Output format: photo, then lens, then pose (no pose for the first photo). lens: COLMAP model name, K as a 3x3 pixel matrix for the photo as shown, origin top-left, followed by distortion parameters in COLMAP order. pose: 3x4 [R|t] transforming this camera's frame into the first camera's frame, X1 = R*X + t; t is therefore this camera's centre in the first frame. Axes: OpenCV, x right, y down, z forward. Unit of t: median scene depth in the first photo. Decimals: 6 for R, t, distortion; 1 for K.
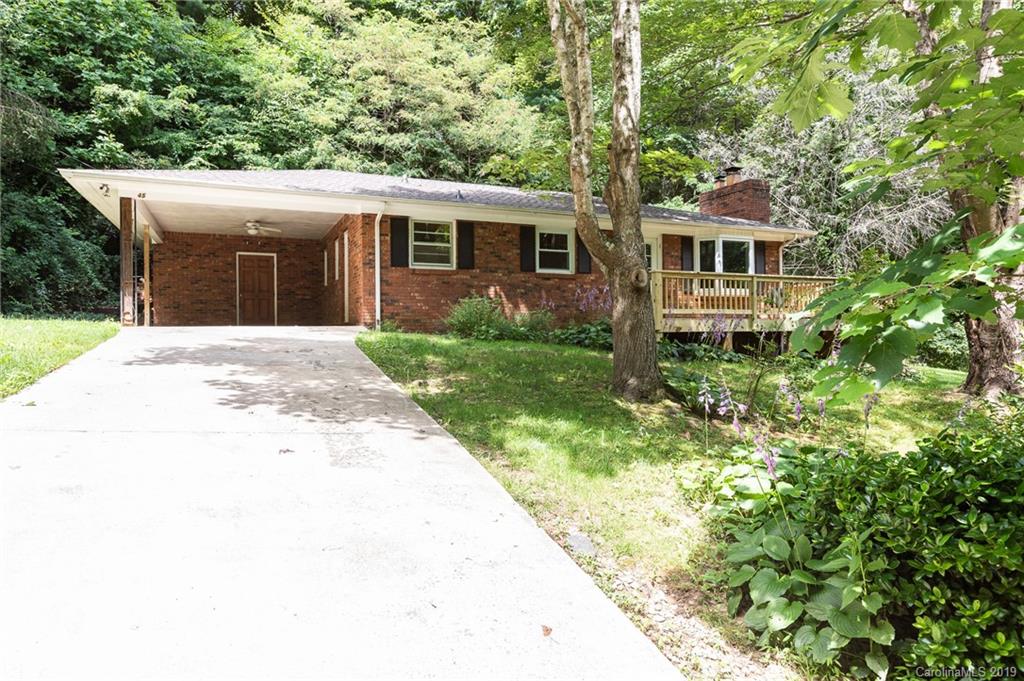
lens RADIAL K [[652.9, 0, 505.9], [0, 652.9, 339.7], [0, 0, 1]] dist [-0.004402, 0.006914]
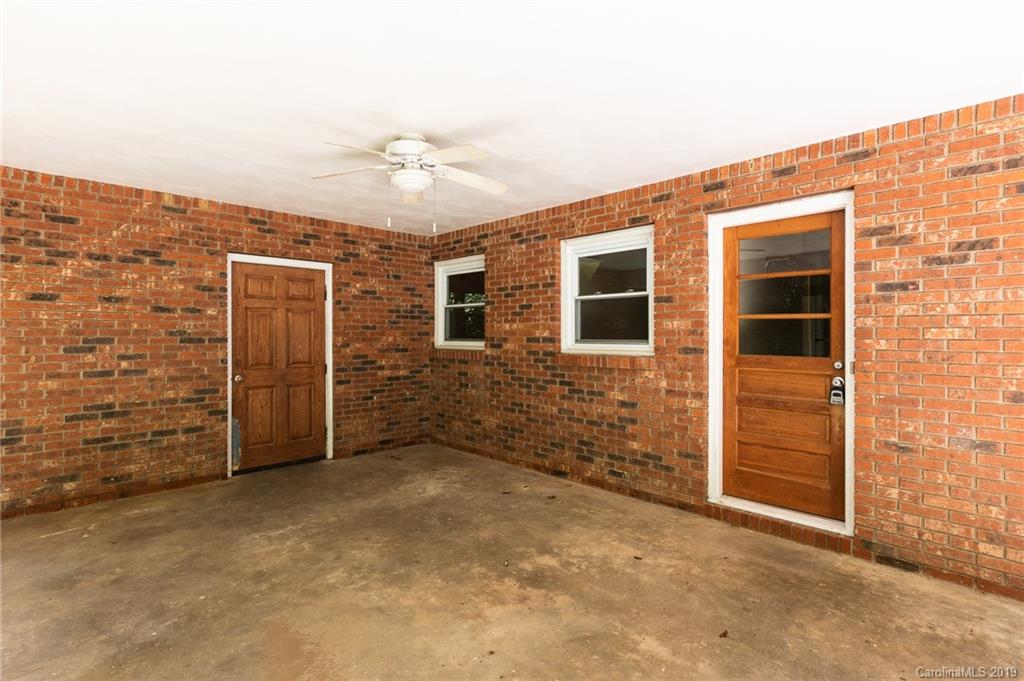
lens RADIAL K [[497.8, 0, 507.7], [0, 497.8, 334.0], [0, 0, 1]] dist [-0.002104, -0.001178]
pose [[0.936710, 0.008250, 0.350010, -0.440331], [-0.006628, 0.999961, -0.005832, -0.110349], [-0.350045, 0.003143, 0.936728, 0.847593]]
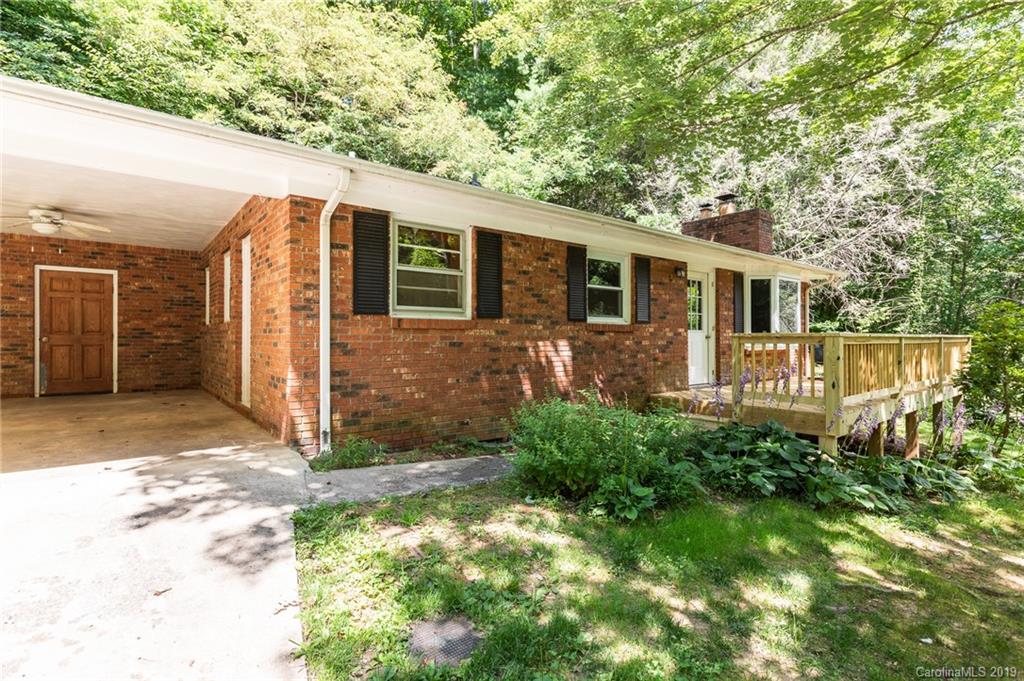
lens RADIAL K [[497.8, 0, 508.1], [0, 497.8, 336.8], [0, 0, 1]] dist [-0.002104, -0.001178]
pose [[0.966027, 0.009250, 0.258274, -0.144623], [-0.007309, 0.999937, -0.008475, -0.084167], [-0.258337, 0.006300, 0.966034, 0.559963]]
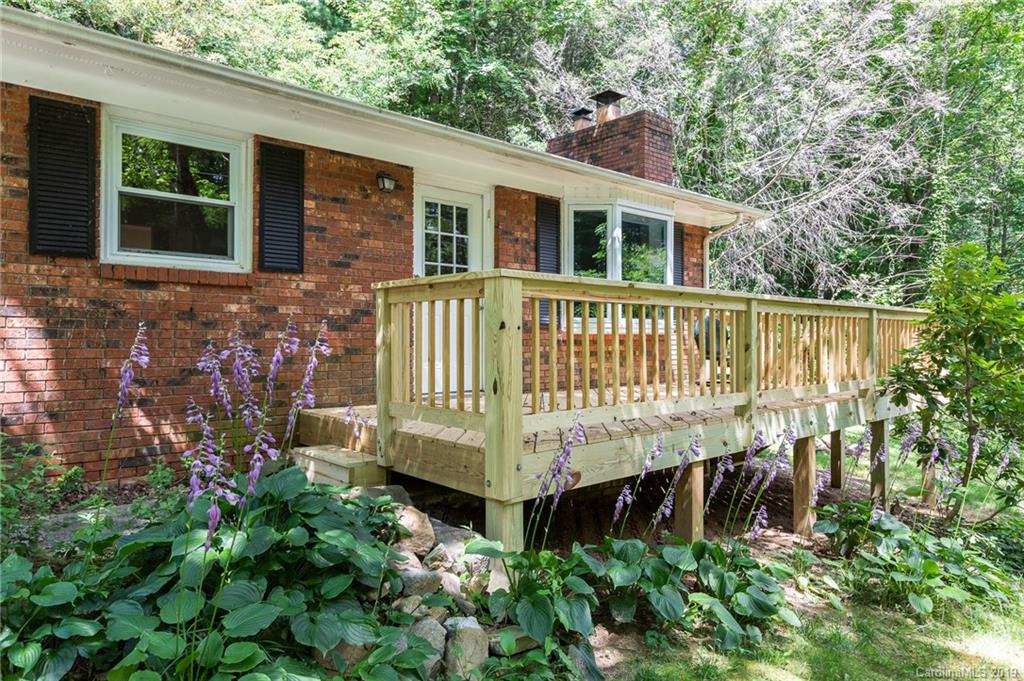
lens RADIAL K [[652.9, 0, 516.3], [0, 652.9, 334.5], [0, 0, 1]] dist [-0.004402, 0.006914]
pose [[0.949743, 0.012904, 0.312765, 0.133134], [-0.010455, 0.999900, -0.009506, -0.068048], [-0.312856, 0.005758, 0.949783, 0.649331]]
